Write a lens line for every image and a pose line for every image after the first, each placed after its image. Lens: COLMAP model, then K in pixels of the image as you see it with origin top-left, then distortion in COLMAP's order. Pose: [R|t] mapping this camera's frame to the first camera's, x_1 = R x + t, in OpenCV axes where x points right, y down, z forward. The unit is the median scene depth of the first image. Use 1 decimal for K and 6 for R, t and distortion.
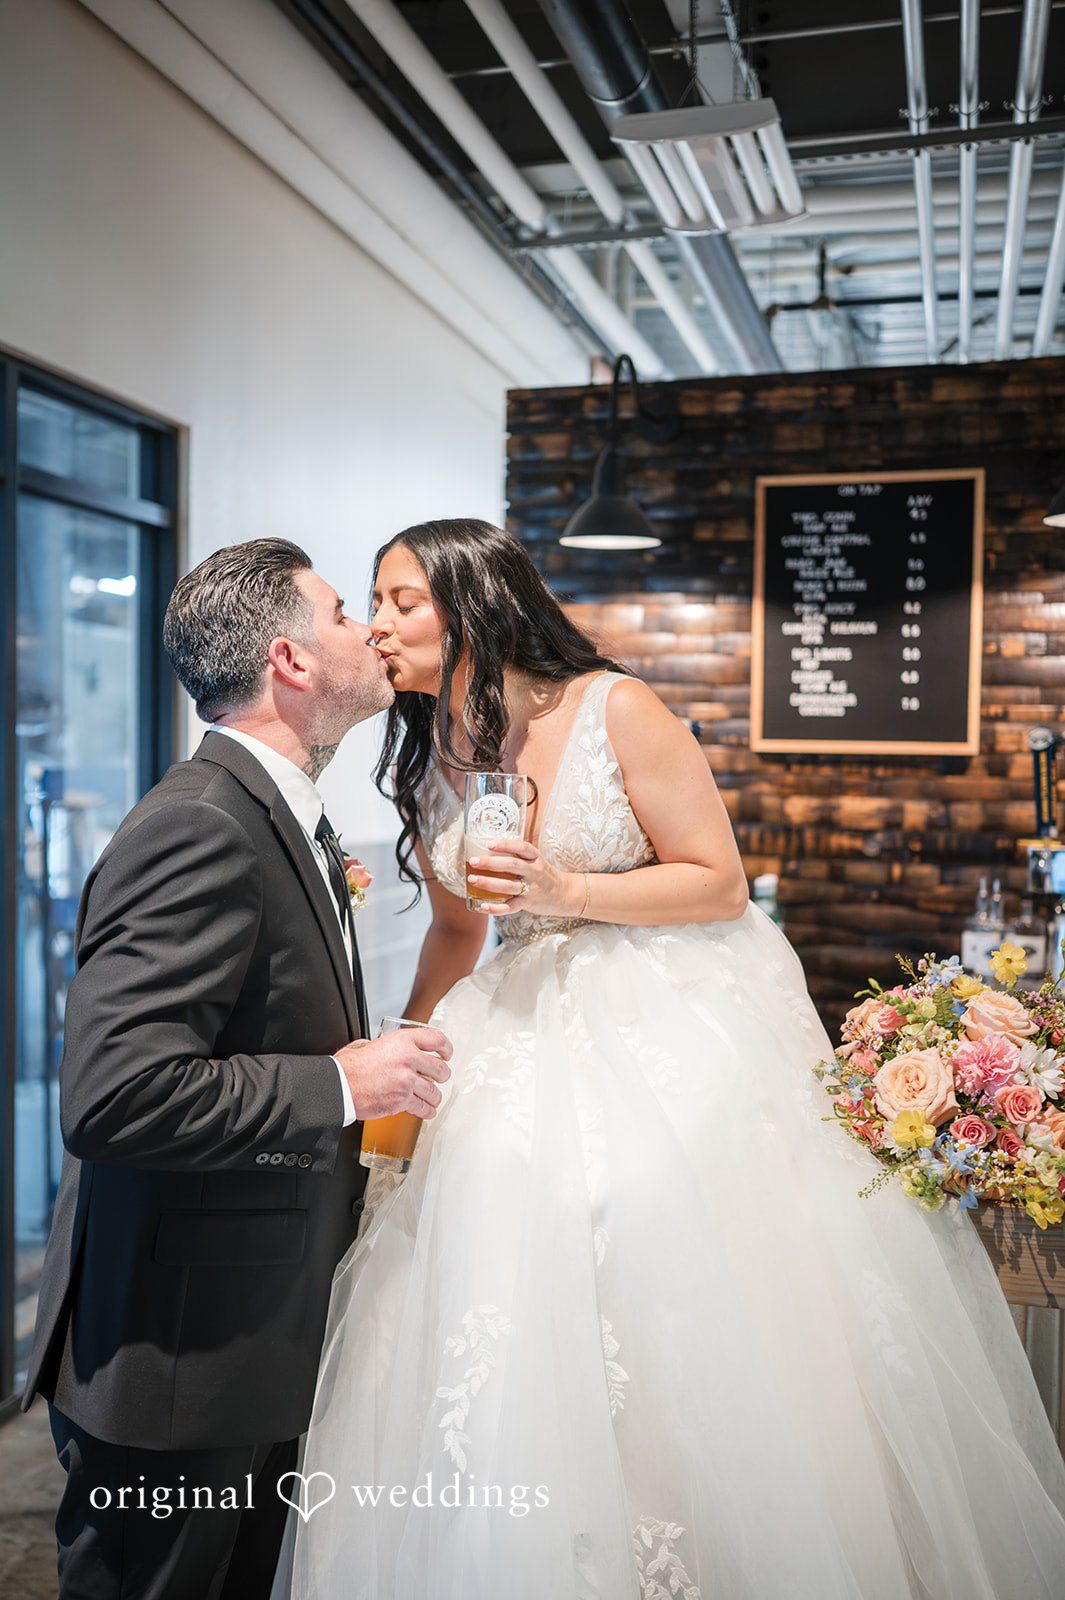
lens RADIAL K [[1492.1, 0, 530.2], [0, 1492.1, 812.3], [0, 0, 1]] dist [-0.018537, 0.000000]
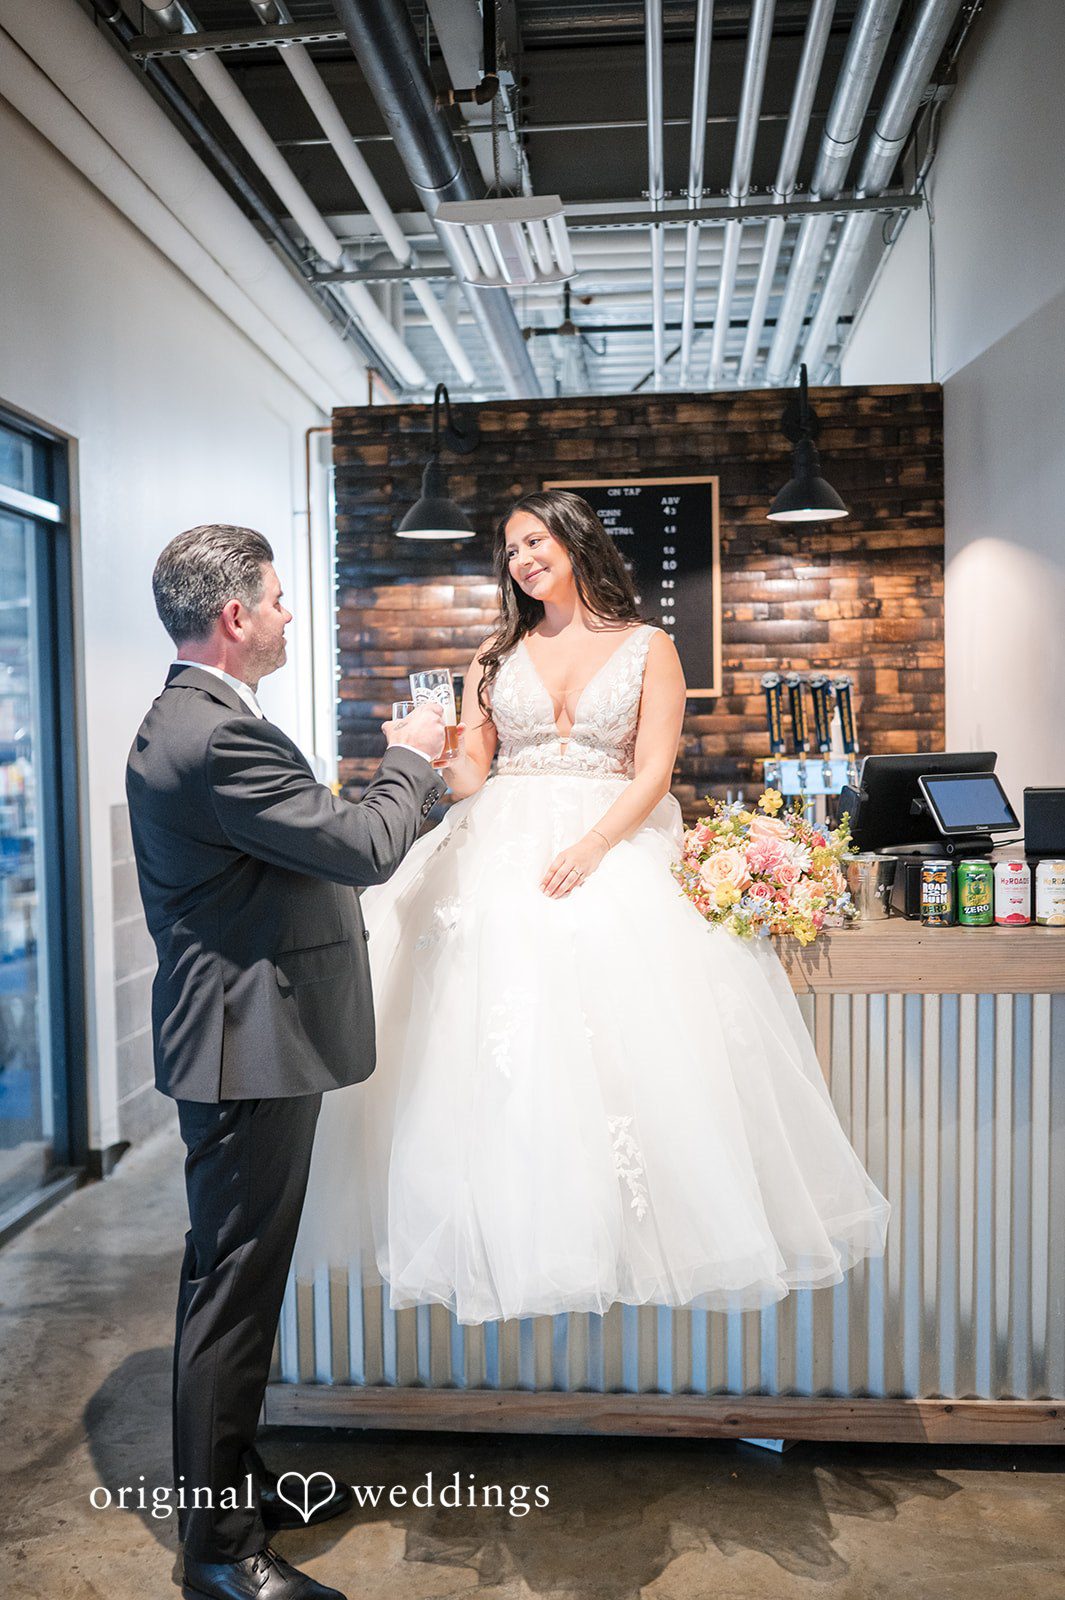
lens RADIAL K [[1492.1, 0, 536.0], [0, 1492.1, 795.6], [0, 0, 1]] dist [-0.018537, 0.000000]
pose [[0.981026, -0.037807, 0.190152, -0.104188], [0.038188, 0.999269, 0.001659, 0.037604], [-0.190076, 0.005634, 0.981753, -0.233431]]
